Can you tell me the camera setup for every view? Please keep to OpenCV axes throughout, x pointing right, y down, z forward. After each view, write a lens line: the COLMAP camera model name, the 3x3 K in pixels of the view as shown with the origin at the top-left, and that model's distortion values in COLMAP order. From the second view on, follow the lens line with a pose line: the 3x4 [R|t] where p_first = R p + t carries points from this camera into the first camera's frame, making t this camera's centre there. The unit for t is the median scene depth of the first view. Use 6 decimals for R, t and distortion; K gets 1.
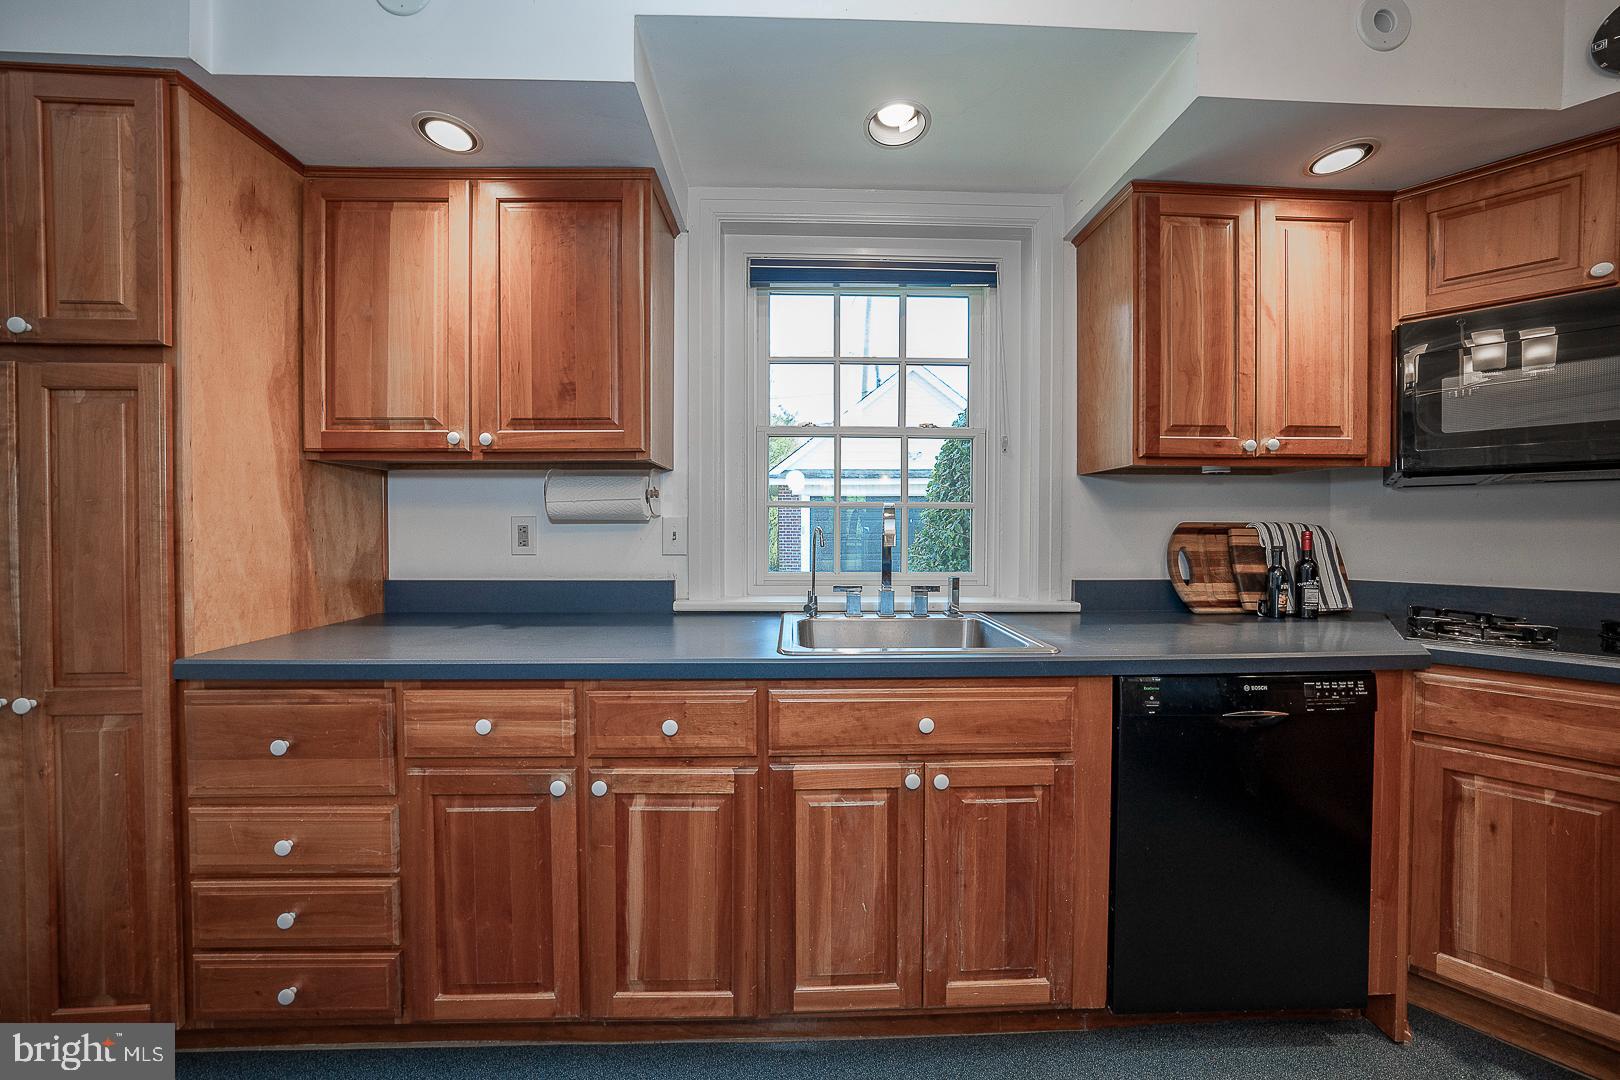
lens RADIAL K [[550.3, 0, 804.7], [0, 550.3, 534.0], [0, 0, 1]] dist [-0.017244, 0.001618]
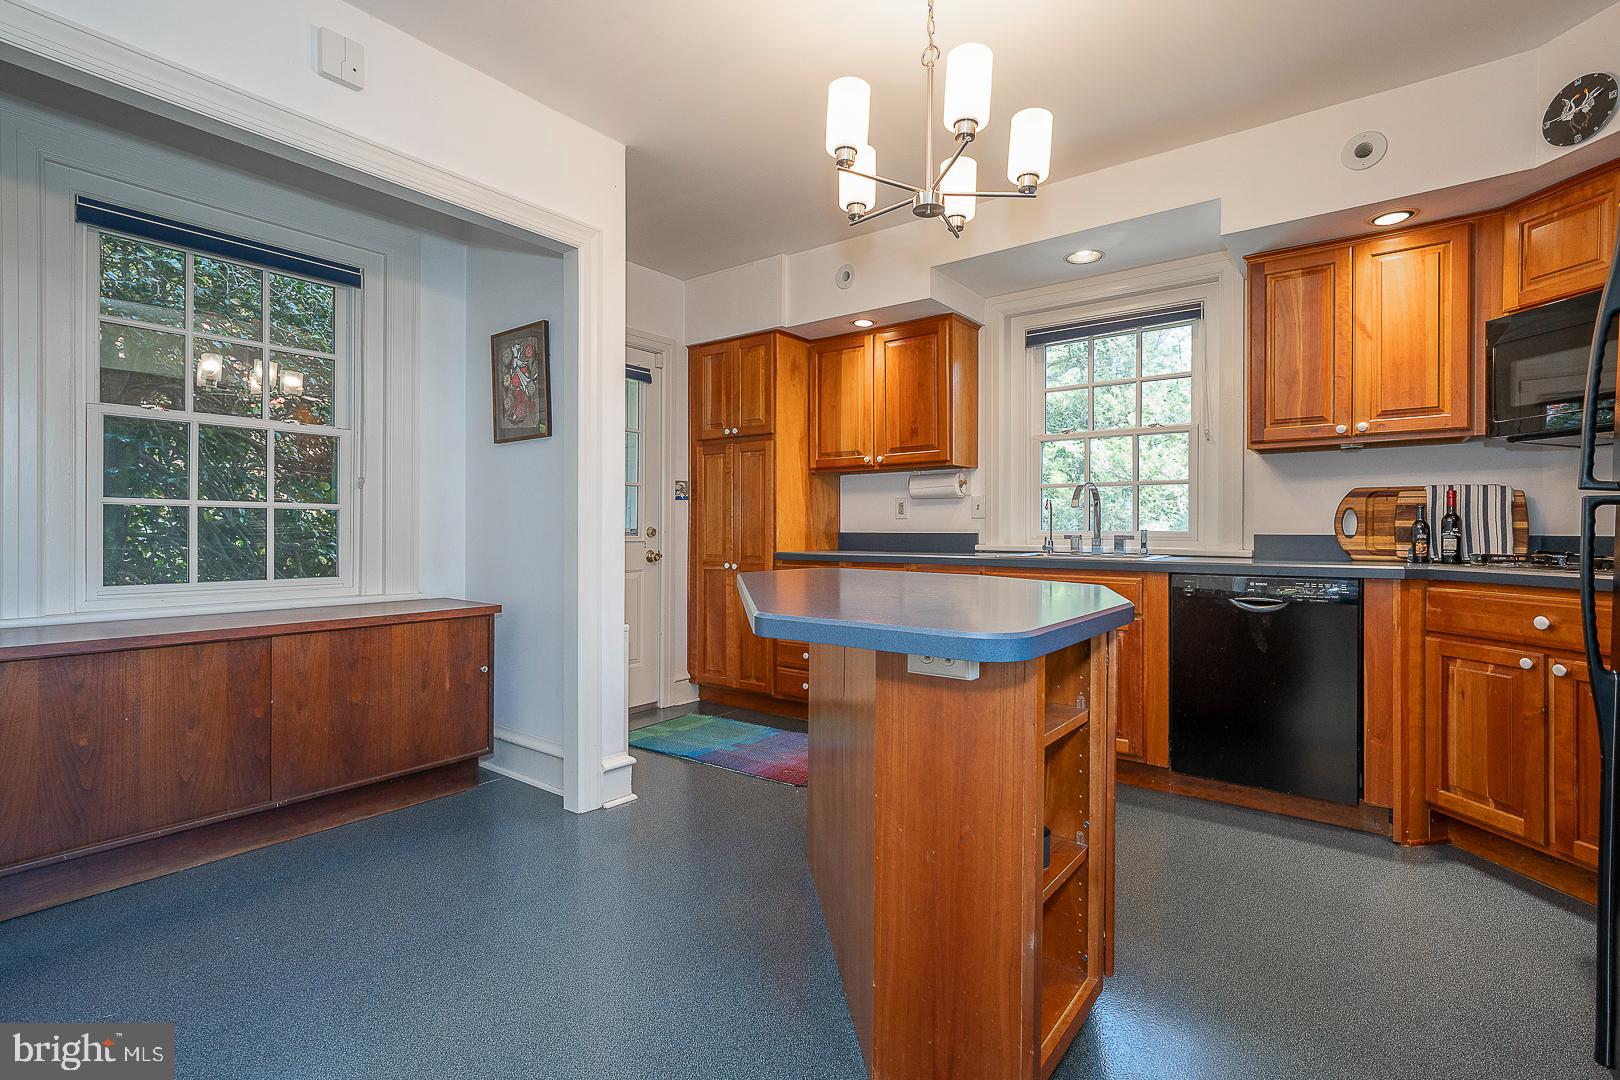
lens RADIAL K [[749.0, 0, 806.6], [0, 749.0, 534.8], [0, 0, 1]] dist [0.003373, 0.000244]
pose [[0.770030, 0.003685, -0.637998, 0.986353], [-0.010067, 0.999929, -0.006375, 0.130040], [0.637929, 0.011332, 0.770012, -1.318459]]
